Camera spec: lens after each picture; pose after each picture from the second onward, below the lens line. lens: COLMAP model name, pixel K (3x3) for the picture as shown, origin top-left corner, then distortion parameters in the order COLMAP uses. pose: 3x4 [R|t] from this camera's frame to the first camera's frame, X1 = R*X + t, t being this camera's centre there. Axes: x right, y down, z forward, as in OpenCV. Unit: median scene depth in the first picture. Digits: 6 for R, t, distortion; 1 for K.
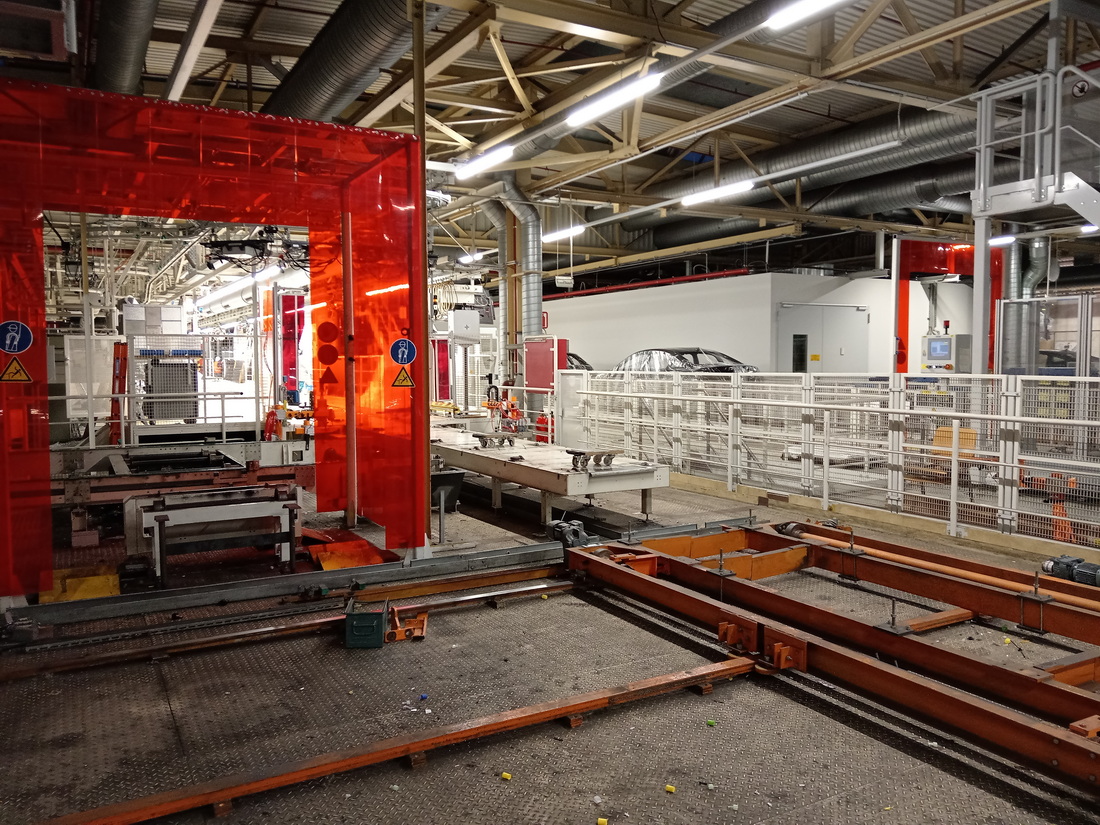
lens RADIAL K [[848.3, 0, 548.1], [0, 848.3, 408.7], [0, 0, 1]] dist [0.007596, -0.004217]
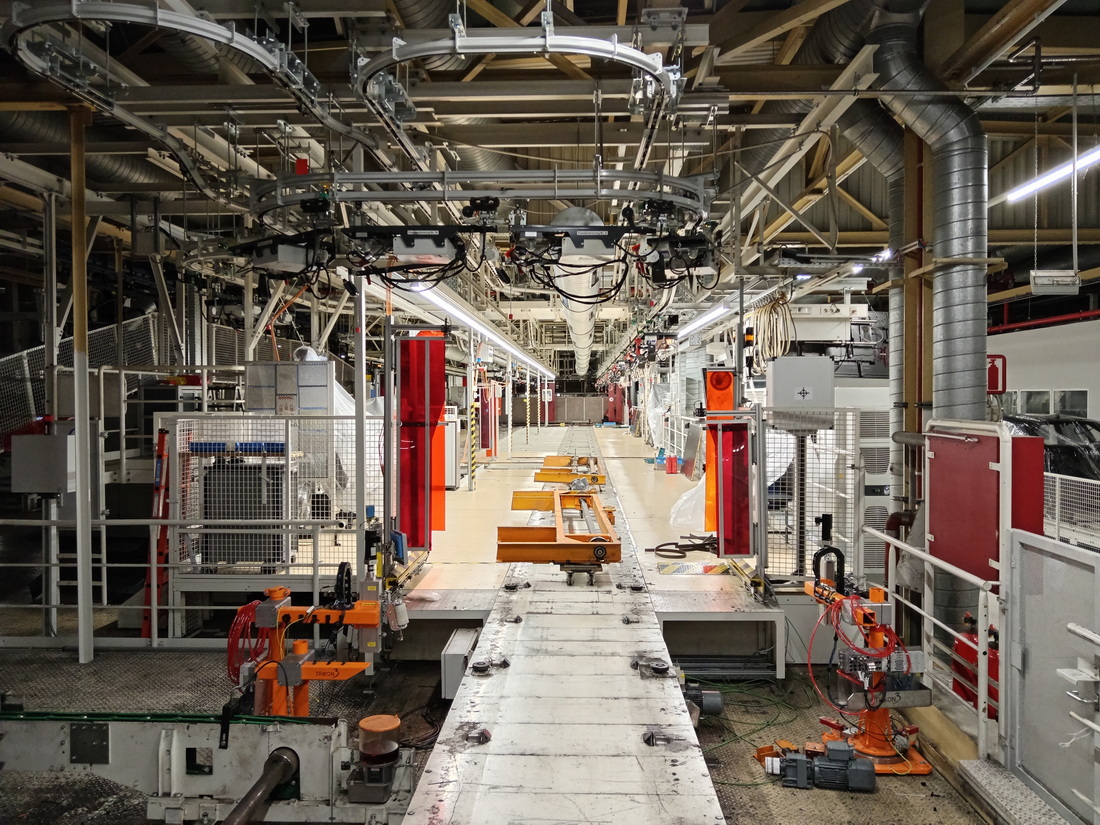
lens RADIAL K [[848.3, 0, 548.1], [0, 848.3, 408.7], [0, 0, 1]] dist [0.007596, -0.004217]
pose [[0.852104, 0.008454, -0.523304, 0.028055], [-0.029837, 0.999028, -0.032444, -0.069500], [0.522521, 0.043260, 0.851528, 0.542623]]
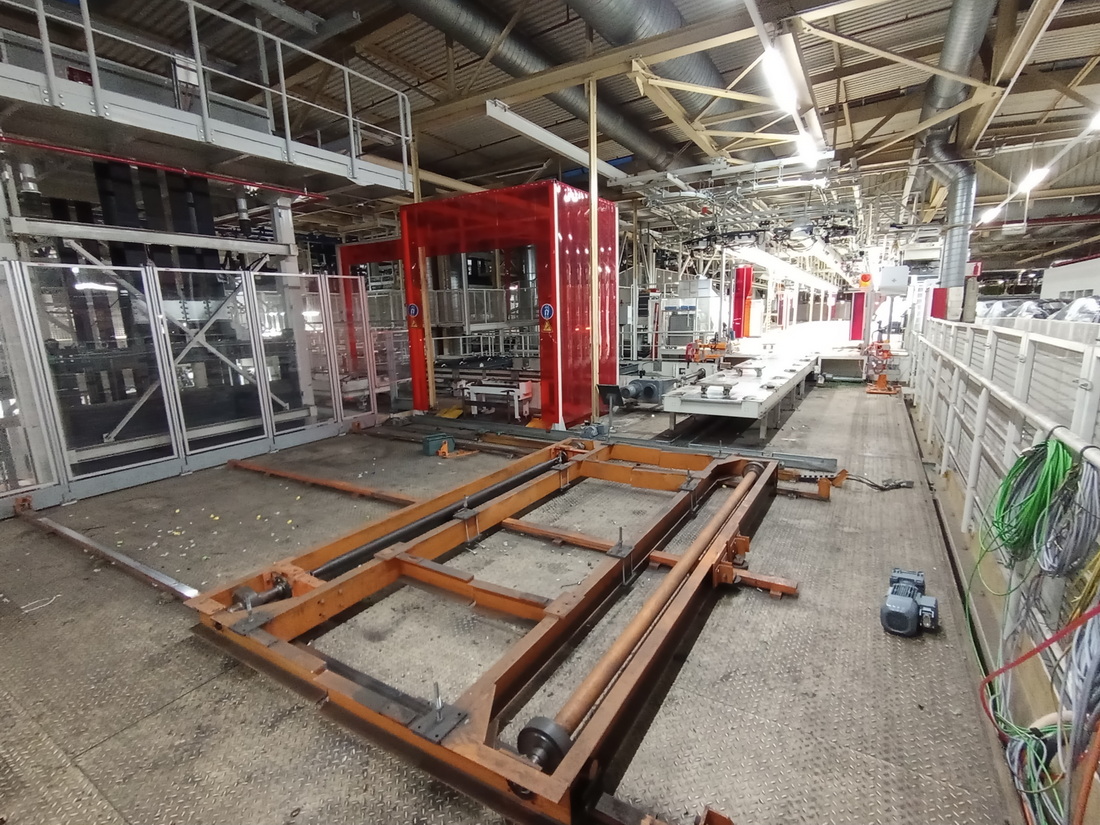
lens RADIAL K [[522.8, 0, 557.0], [0, 522.8, 415.5], [0, 0, 1]] dist [-0.004890, -0.000807]
pose [[0.495811, 0.154755, -0.854530, 0.339388], [-0.028437, 0.986360, 0.162129, -0.012699], [0.867964, -0.056085, 0.493449, 0.202672]]
